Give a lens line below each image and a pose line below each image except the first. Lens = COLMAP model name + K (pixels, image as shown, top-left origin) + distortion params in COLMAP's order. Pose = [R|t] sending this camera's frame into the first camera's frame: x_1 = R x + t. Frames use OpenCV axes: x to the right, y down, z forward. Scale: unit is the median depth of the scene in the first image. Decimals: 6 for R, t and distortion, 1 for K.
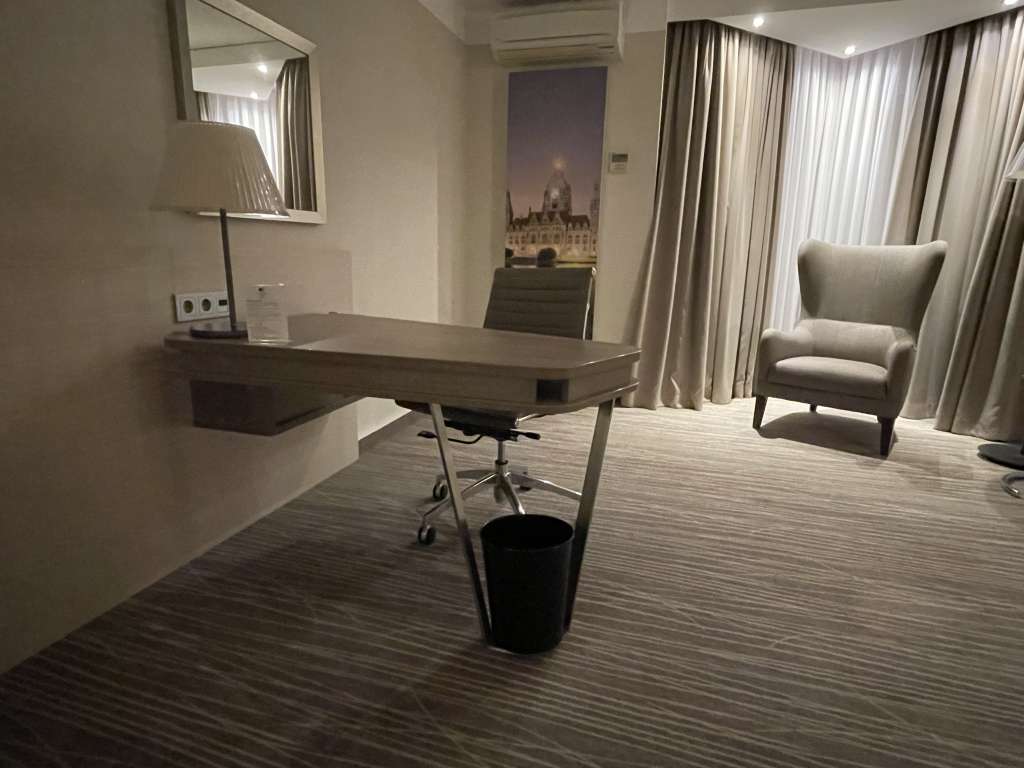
lens RADIAL K [[577.6, 0, 505.7], [0, 577.6, 383.4], [0, 0, 1]] dist [-0.002936, -0.001170]
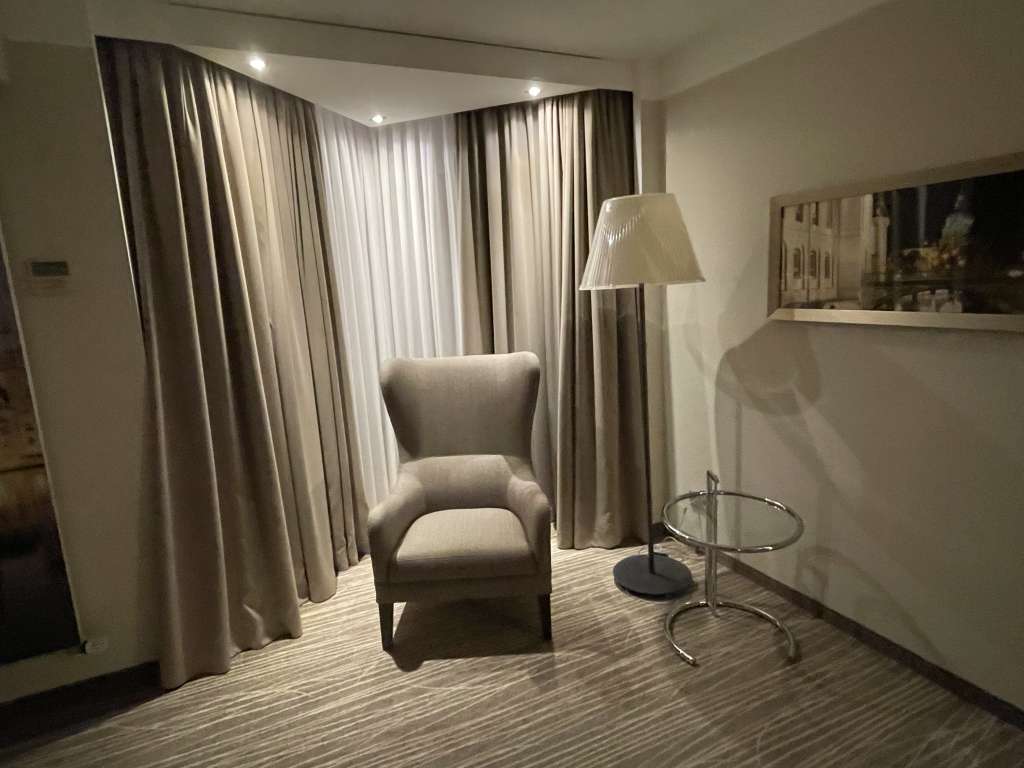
lens RADIAL K [[577.6, 0, 512.3], [0, 577.6, 380.8], [0, 0, 1]] dist [-0.002936, -0.001170]
pose [[0.722743, -0.178672, 0.667622, 0.136141], [0.217929, 0.975640, 0.025183, -0.215347], [-0.655858, 0.127293, 0.744075, 0.345085]]
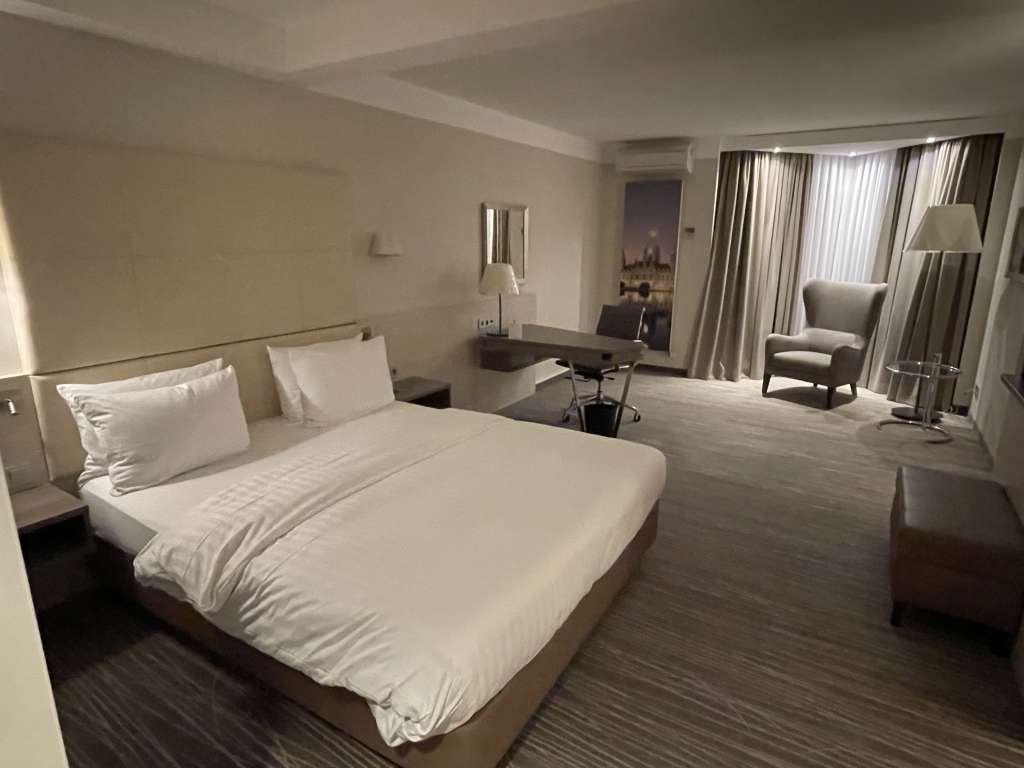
lens RADIAL K [[577.6, 0, 508.4], [0, 577.6, 384.5], [0, 0, 1]] dist [-0.002936, -0.001170]
pose [[0.966673, 0.047666, -0.251539, 0.134427], [-0.041132, 0.998667, 0.031172, 0.031677], [0.252689, -0.019786, 0.967345, -0.808681]]
